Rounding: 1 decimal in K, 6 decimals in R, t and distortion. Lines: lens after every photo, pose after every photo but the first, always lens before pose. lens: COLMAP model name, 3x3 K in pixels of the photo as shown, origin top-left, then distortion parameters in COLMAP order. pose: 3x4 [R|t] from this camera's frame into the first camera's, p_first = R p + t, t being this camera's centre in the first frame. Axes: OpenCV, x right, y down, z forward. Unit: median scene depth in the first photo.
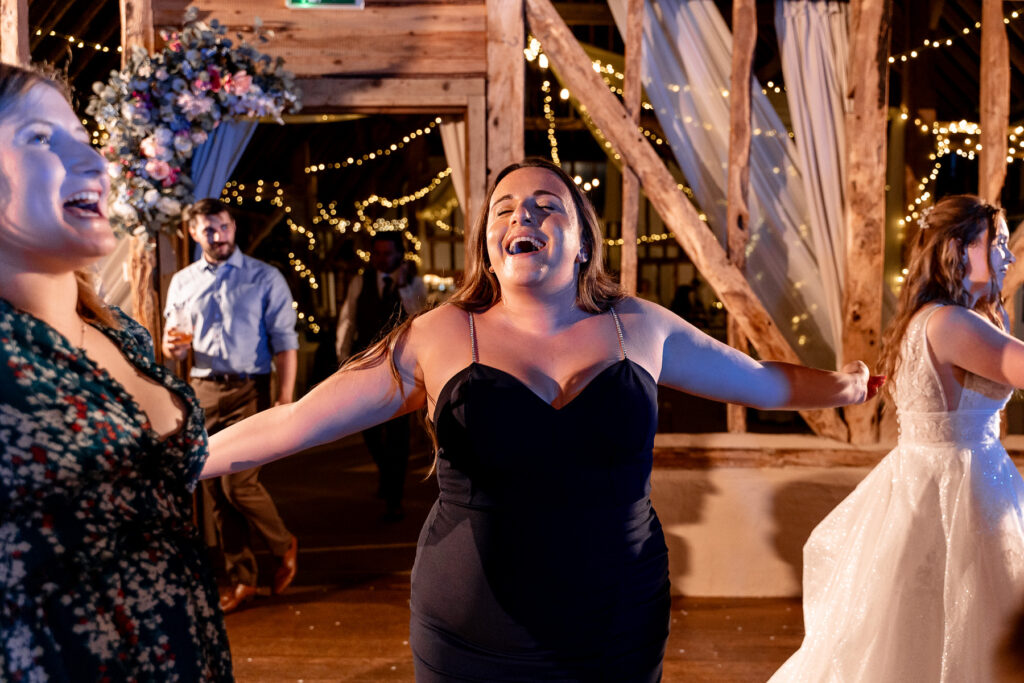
lens RADIAL K [[806.0, 0, 512.0], [0, 806.0, 341.5], [0, 0, 1]] dist [-0.002281, -0.008189]
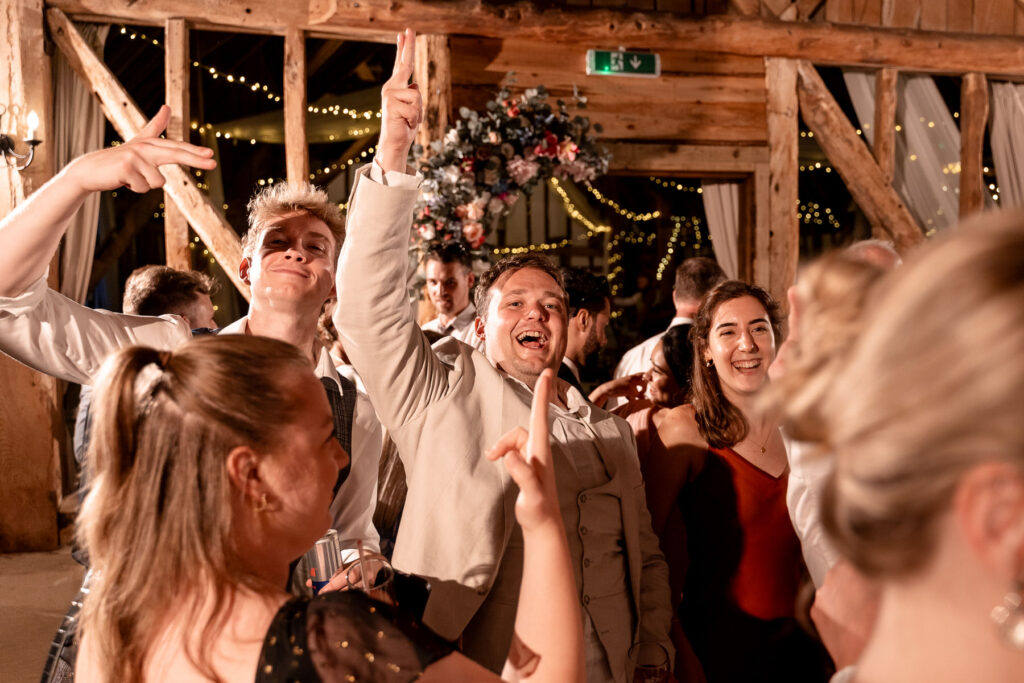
lens RADIAL K [[806.0, 0, 512.0], [0, 806.0, 341.5], [0, 0, 1]] dist [-0.002281, -0.008189]
pose [[0.983276, -0.020218, 0.180994, -0.565887], [0.020839, 0.999782, -0.001533, -0.072482], [-0.180923, 0.005279, 0.983483, 0.006924]]
